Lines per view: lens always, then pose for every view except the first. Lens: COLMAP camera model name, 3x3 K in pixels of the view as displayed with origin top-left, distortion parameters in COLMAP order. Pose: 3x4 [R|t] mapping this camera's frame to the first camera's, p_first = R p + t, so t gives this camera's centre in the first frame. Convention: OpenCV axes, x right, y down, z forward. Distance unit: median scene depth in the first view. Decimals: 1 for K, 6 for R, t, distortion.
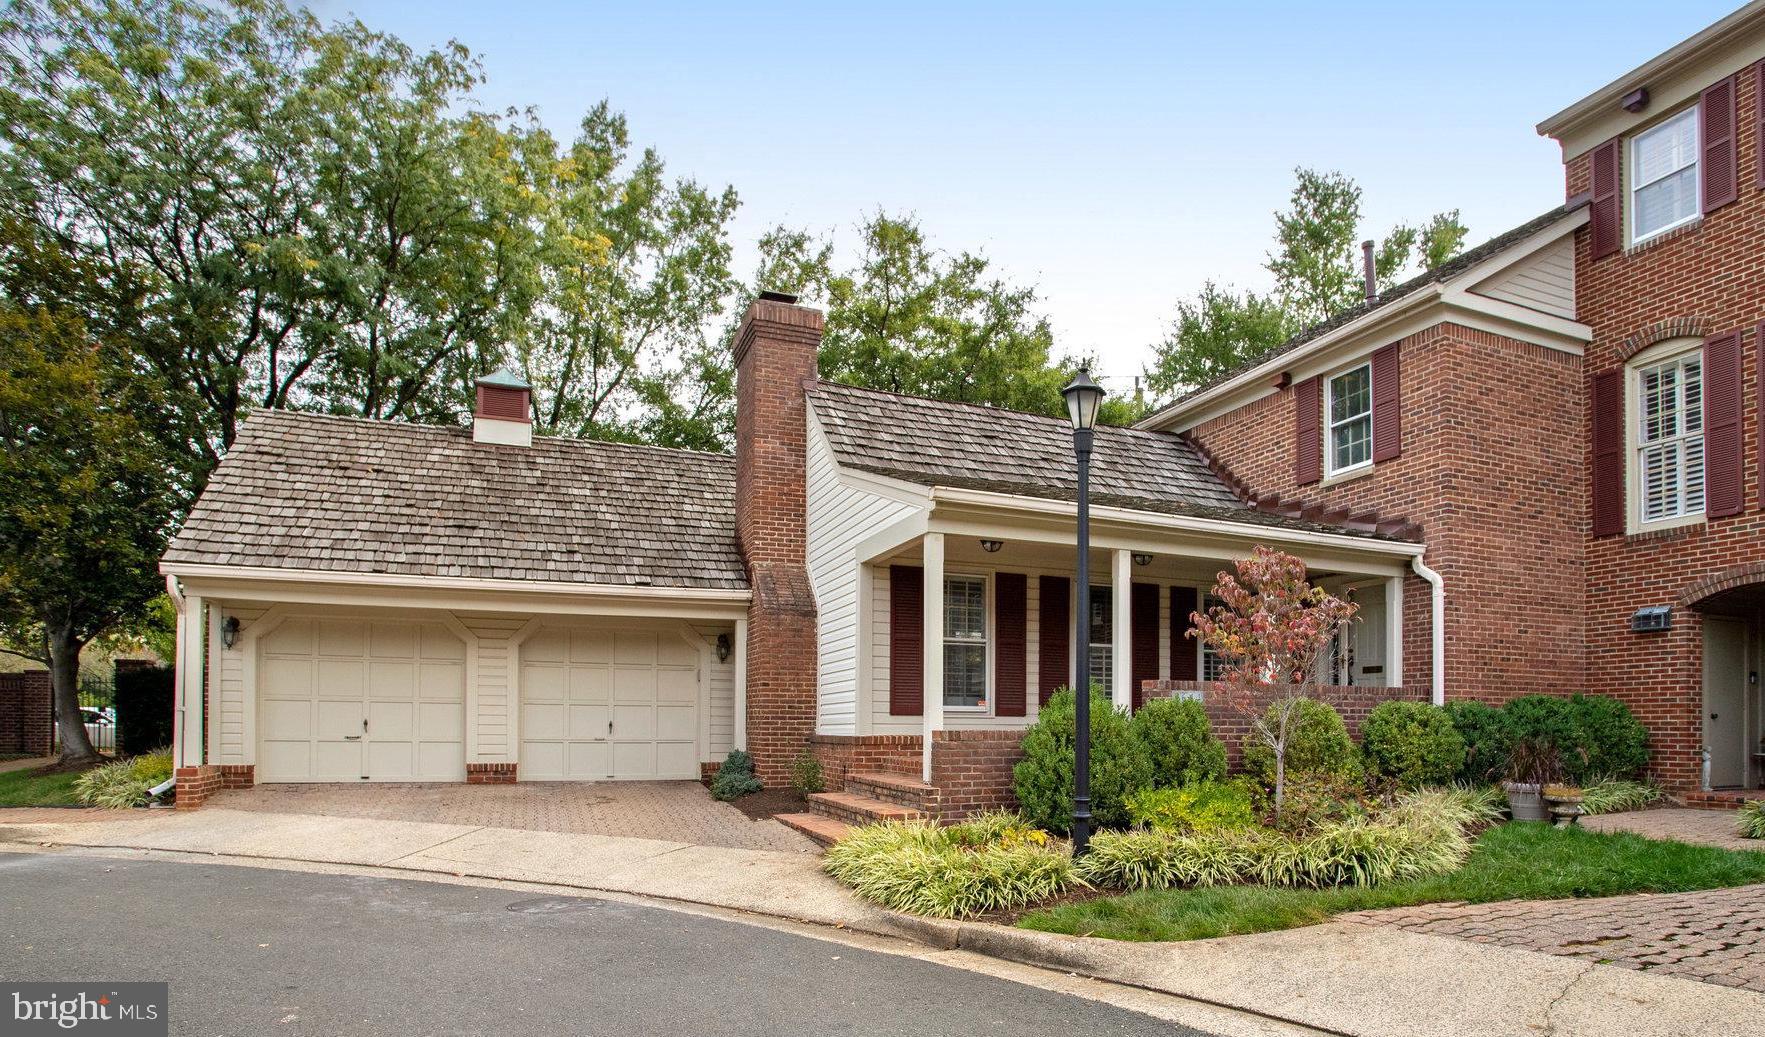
lens RADIAL K [[1008.5, 0, 882.5], [0, 1008.5, 518.5], [0, 0, 1]] dist [-0.000631, -0.000390]
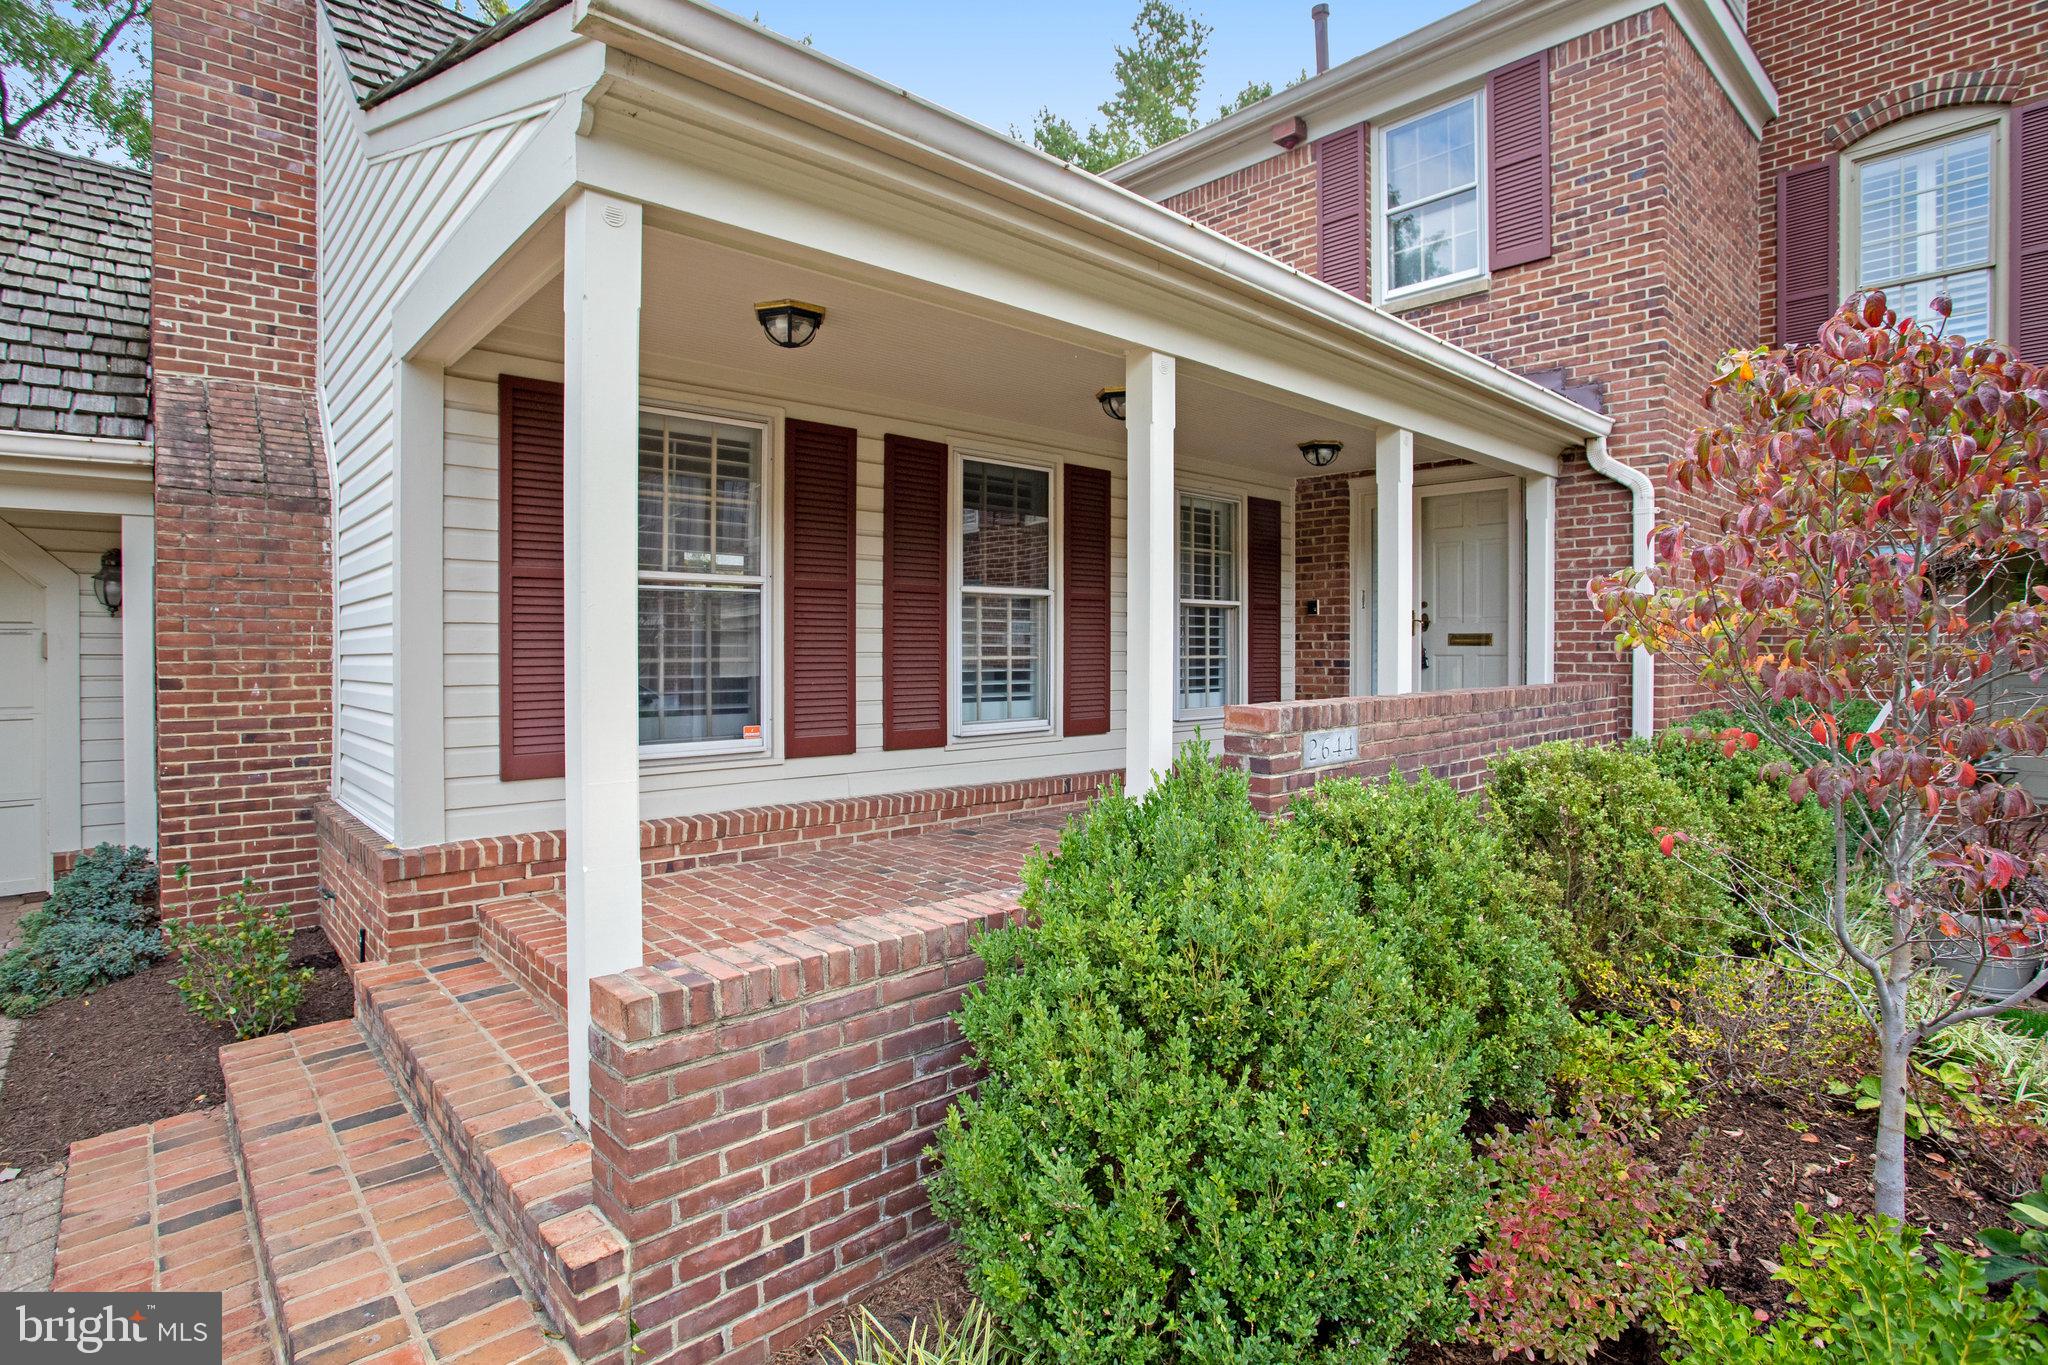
lens RADIAL K [[1007.7, 0, 1071.5], [0, 1007.7, 659.6], [0, 0, 1]] dist [-0.068531, 0.032393]
pose [[0.904779, -0.022724, 0.425275, 0.041686], [-0.070926, 0.976591, 0.203077, 0.060475], [-0.419934, -0.213903, 0.881987, 0.575676]]
